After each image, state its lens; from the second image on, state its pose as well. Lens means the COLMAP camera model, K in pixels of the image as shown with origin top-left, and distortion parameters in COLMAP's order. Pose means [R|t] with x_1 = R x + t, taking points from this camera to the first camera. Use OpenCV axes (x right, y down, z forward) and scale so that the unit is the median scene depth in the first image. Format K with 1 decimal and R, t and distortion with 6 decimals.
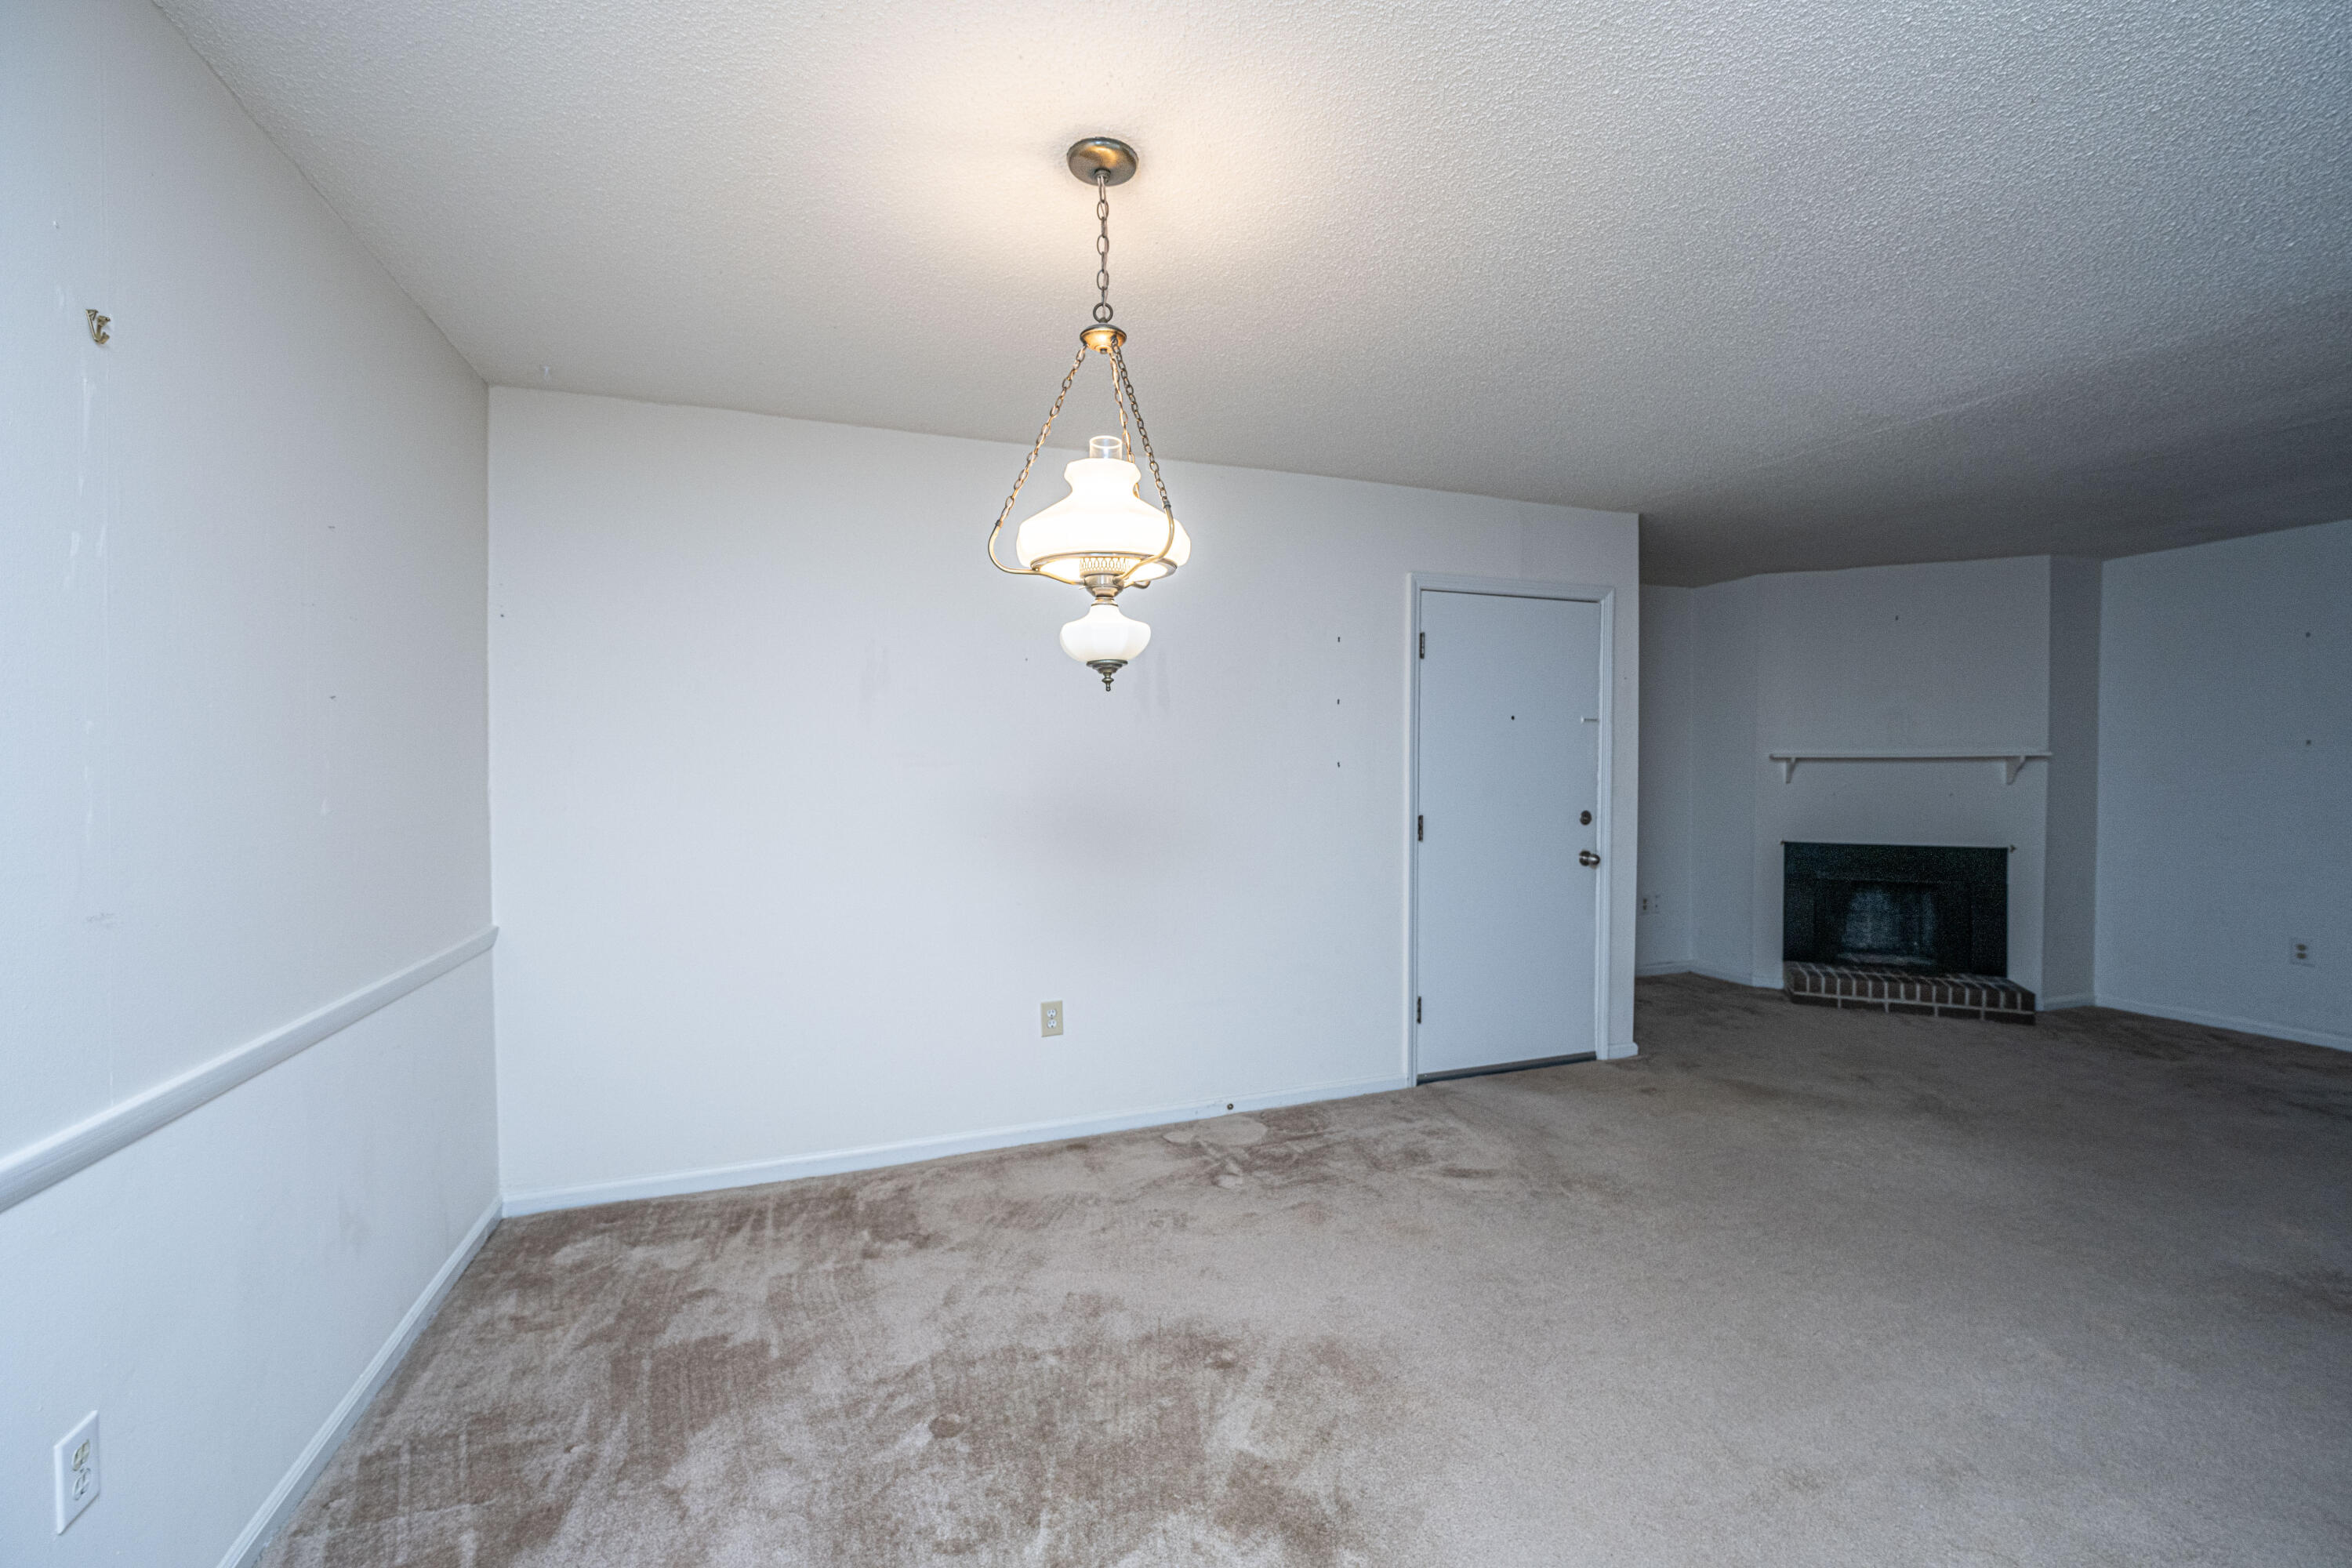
lens RADIAL K [[938.5, 0, 1168.6], [0, 938.5, 778.6], [0, 0, 1]] dist [-0.002533, -0.000210]
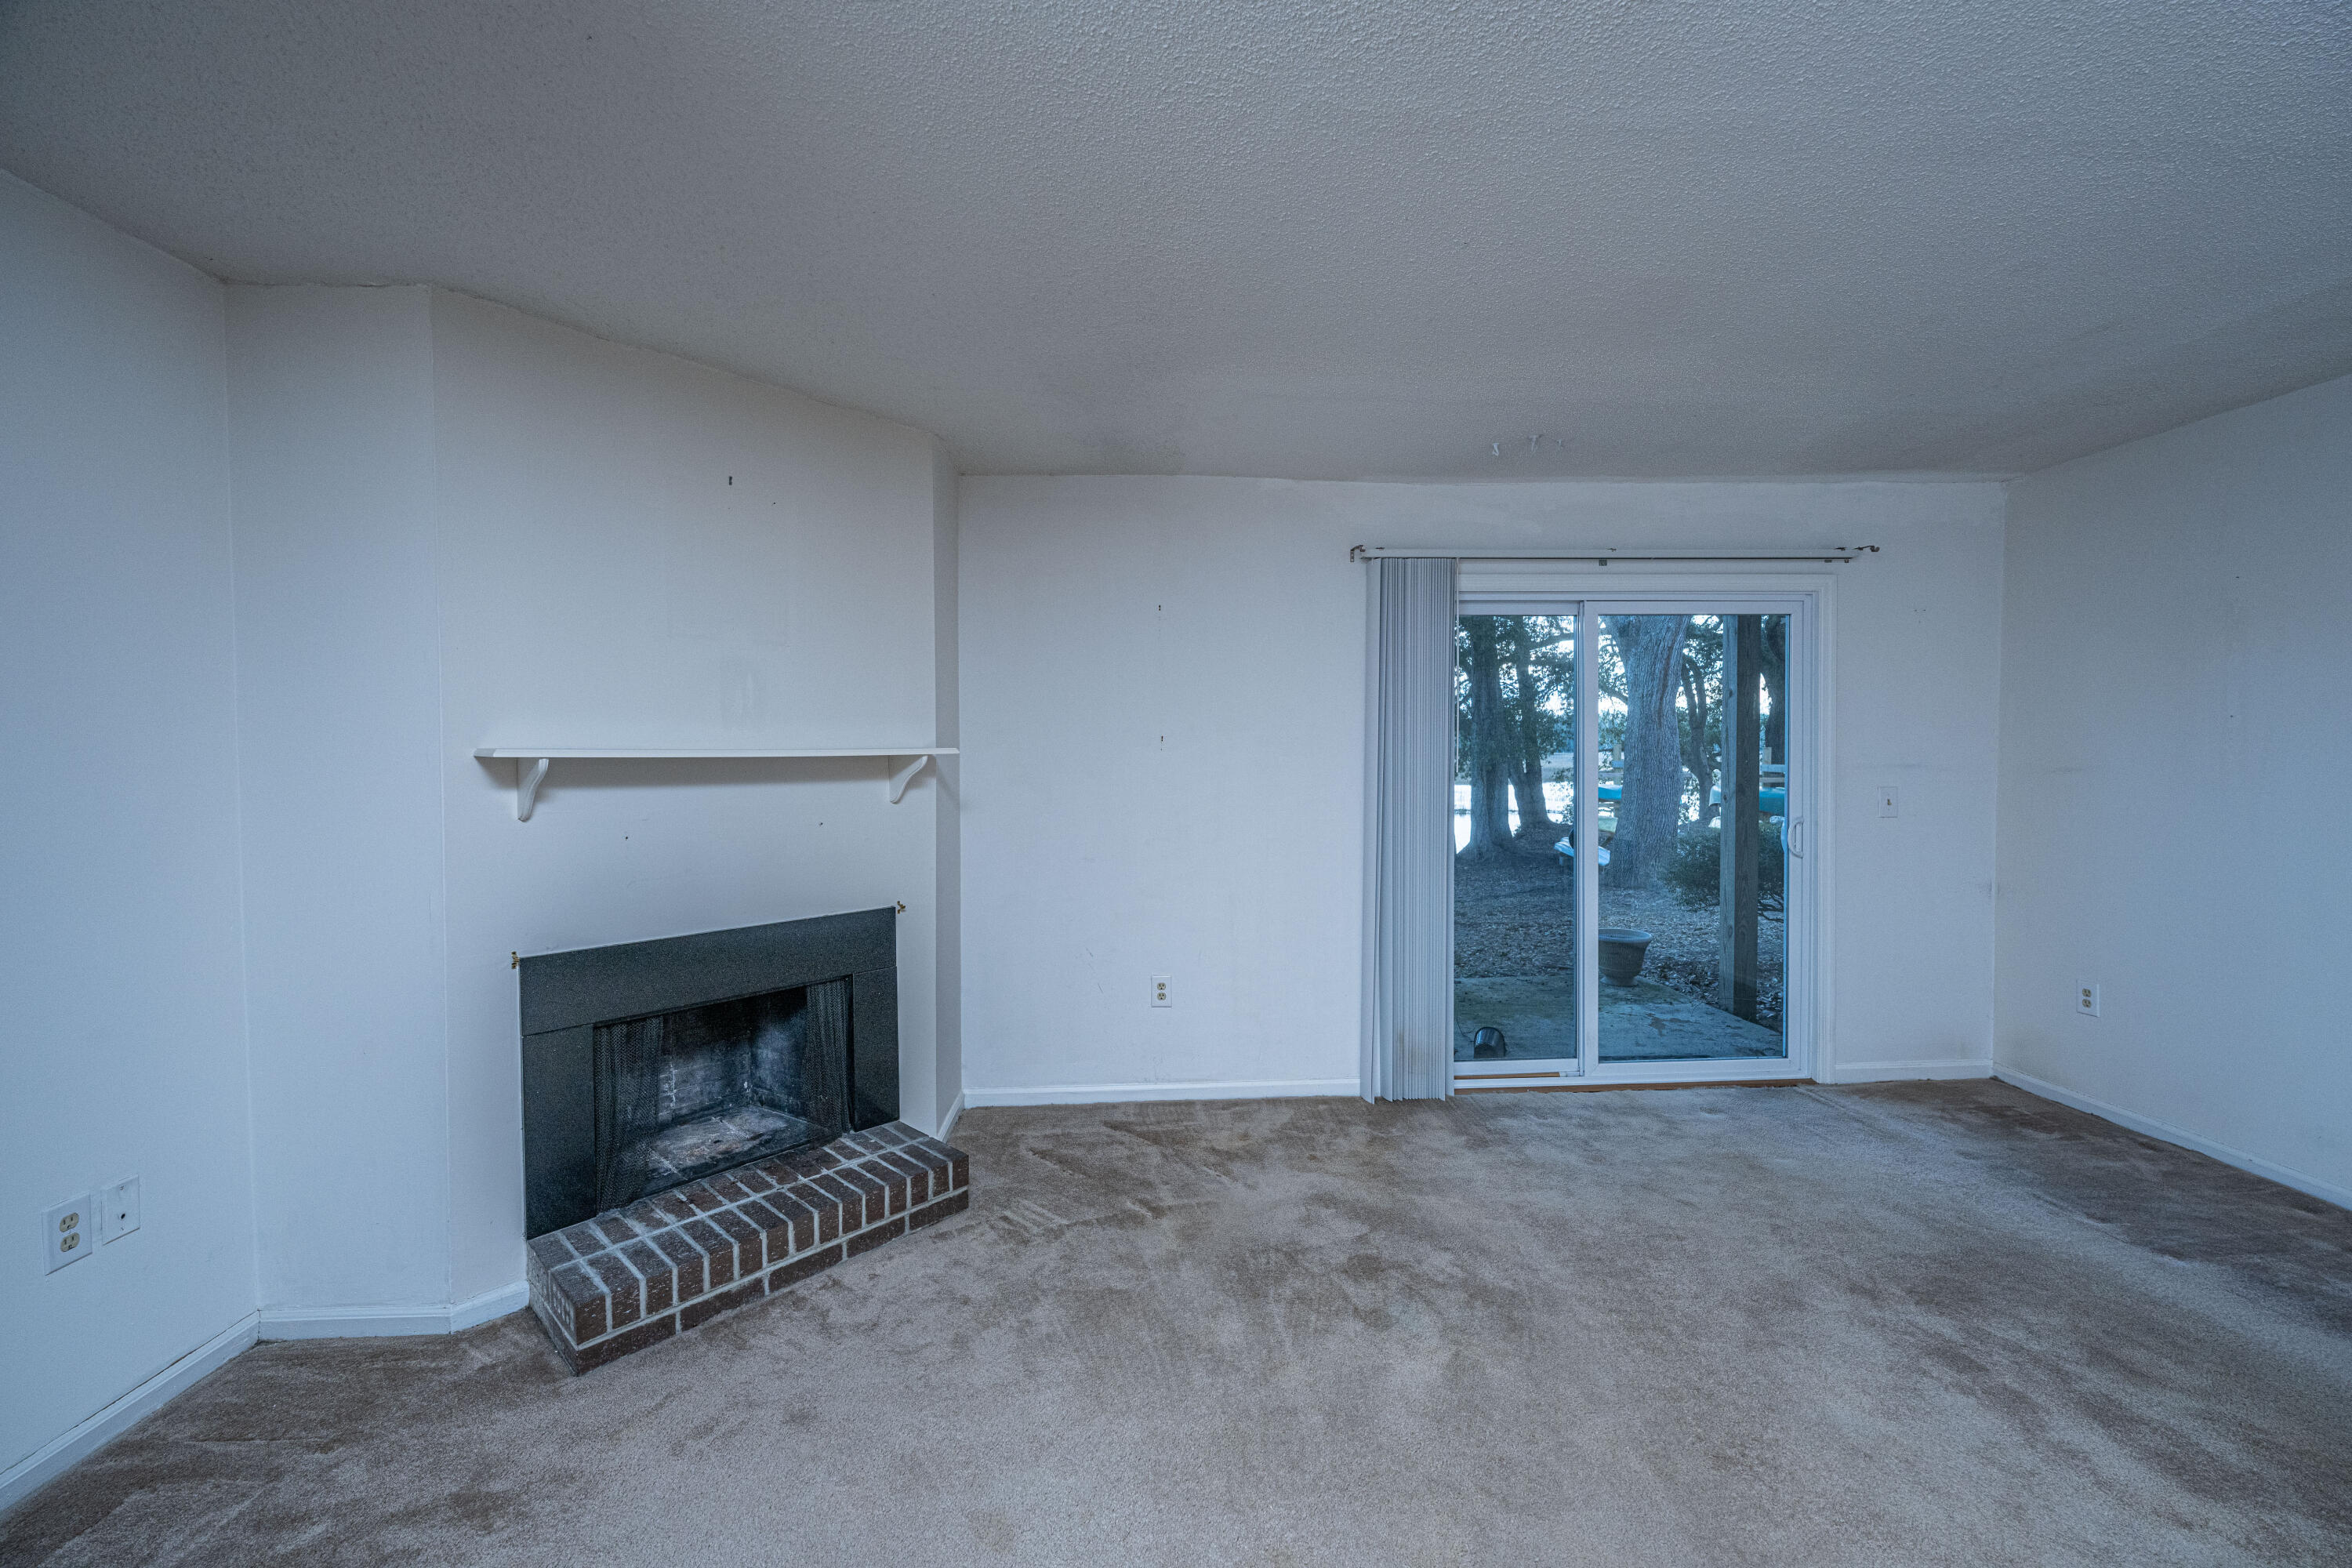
lens RADIAL K [[938.5, 0, 1179.6], [0, 938.5, 782.8], [0, 0, 1]] dist [-0.002533, -0.000210]
pose [[0.284251, -0.032214, 0.958209, 0.626086], [0.016387, 0.999453, 0.028740, -0.033171], [-0.958610, 0.007533, 0.284623, 1.093921]]
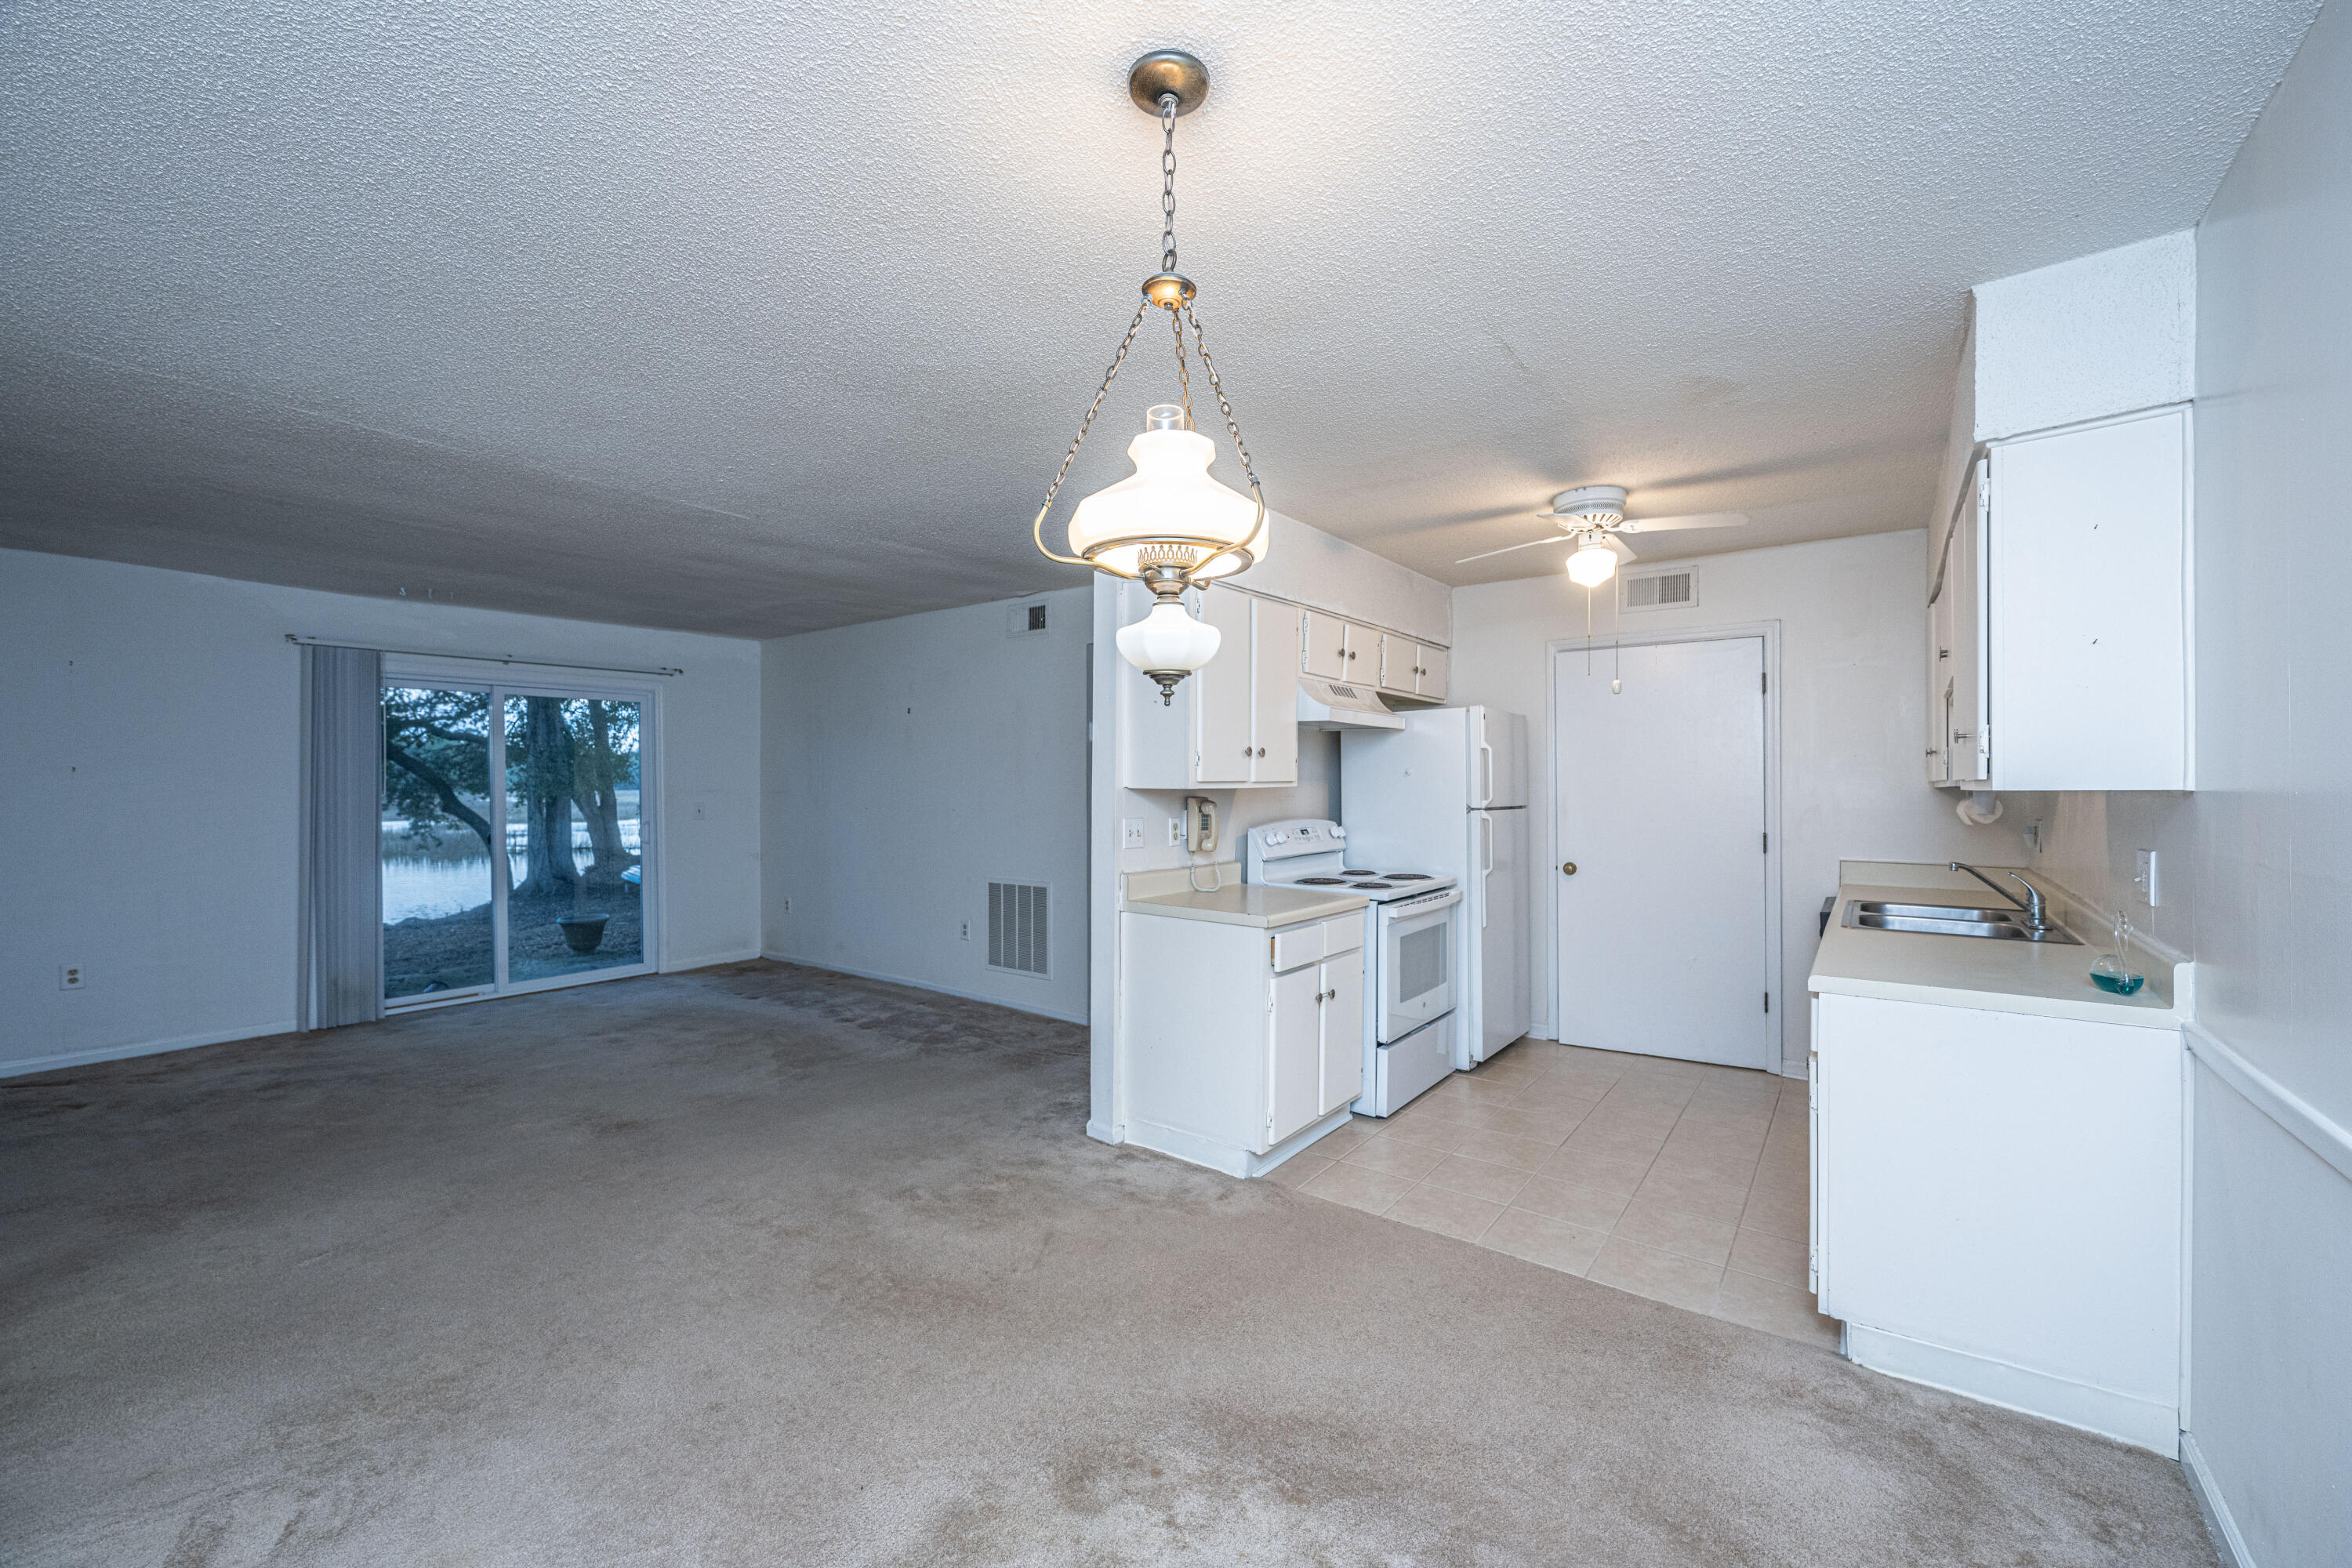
lens RADIAL K [[938.5, 0, 1193.2], [0, 938.5, 789.5], [0, 0, 1]] dist [-0.002533, -0.000210]
pose [[-0.561098, -0.001183, 0.827748, -0.438026], [0.013953, 0.999843, 0.010887, -0.015159], [-0.827631, 0.017658, -0.560994, 0.823047]]
